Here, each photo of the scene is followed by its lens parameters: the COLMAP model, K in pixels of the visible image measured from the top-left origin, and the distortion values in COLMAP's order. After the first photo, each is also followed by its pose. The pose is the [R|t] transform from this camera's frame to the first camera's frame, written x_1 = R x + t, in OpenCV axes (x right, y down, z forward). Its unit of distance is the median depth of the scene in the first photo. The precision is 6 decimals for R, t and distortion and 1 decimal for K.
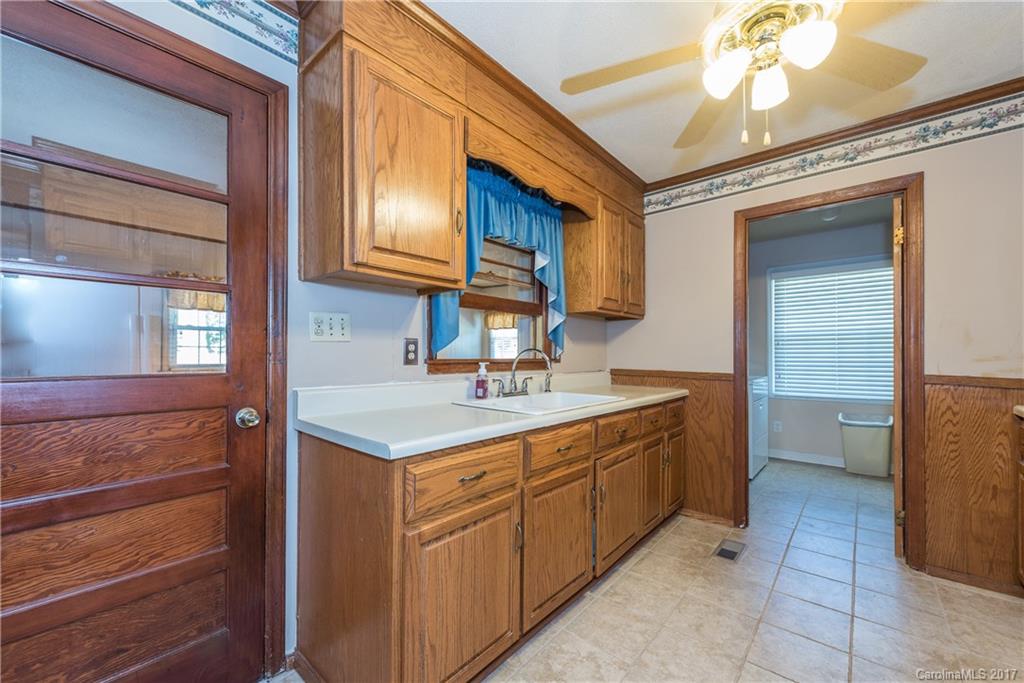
lens RADIAL K [[396.2, 0, 525.7], [0, 396.2, 351.5], [0, 0, 1]] dist [0.002927, -0.000458]
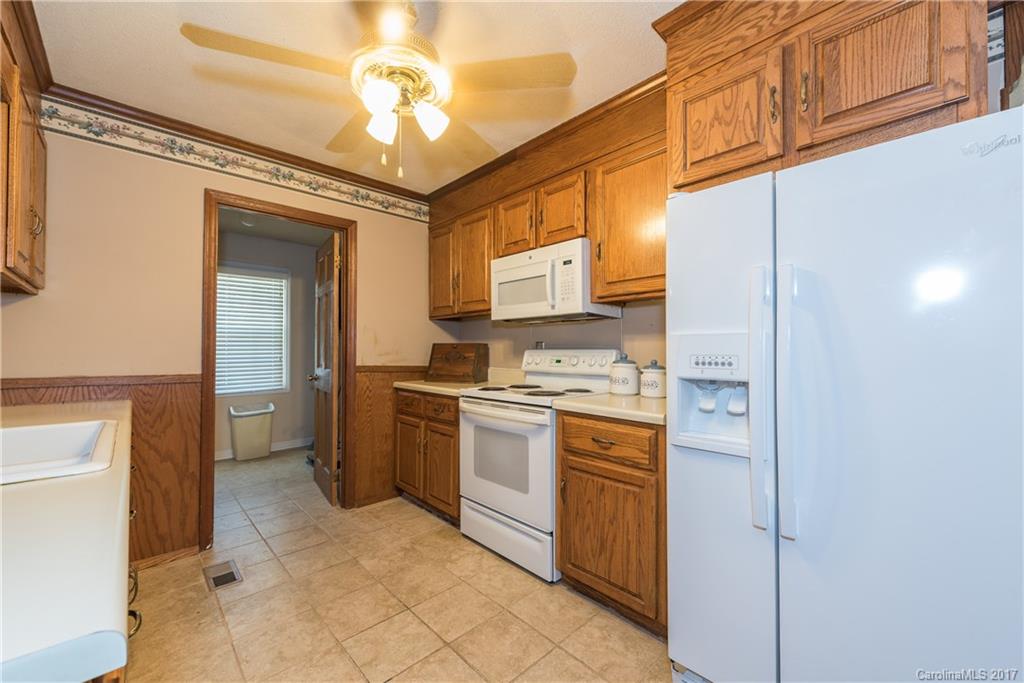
lens RADIAL K [[398.3, 0, 509.9], [0, 398.3, 344.4], [0, 0, 1]] dist [-0.001235, -0.000257]
pose [[0.125227, 0.013370, 0.992038, -0.323671], [-0.005324, 0.999904, -0.012804, -0.002366], [-0.992114, -0.003678, 0.125286, 0.285658]]
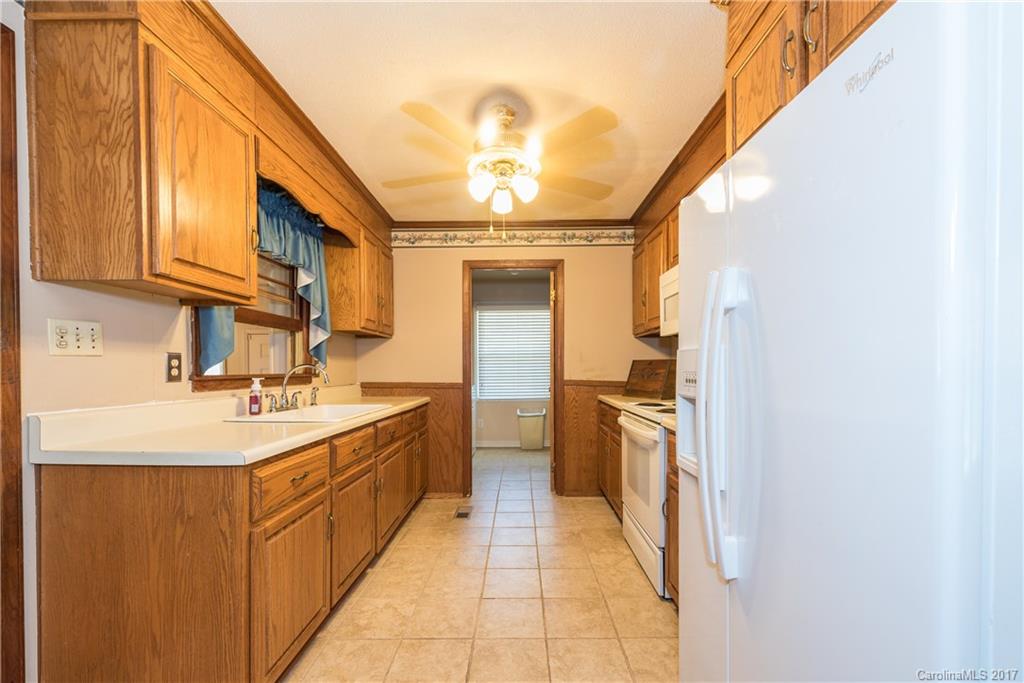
lens RADIAL K [[398.6, 0, 512.0], [0, 398.6, 372.2], [0, 0, 1]] dist [0.000647, -0.000113]
pose [[0.774601, -0.011211, 0.632351, -0.243954], [0.000473, 0.999853, 0.017148, -0.003373], [-0.632450, -0.012984, 0.774493, -0.176040]]
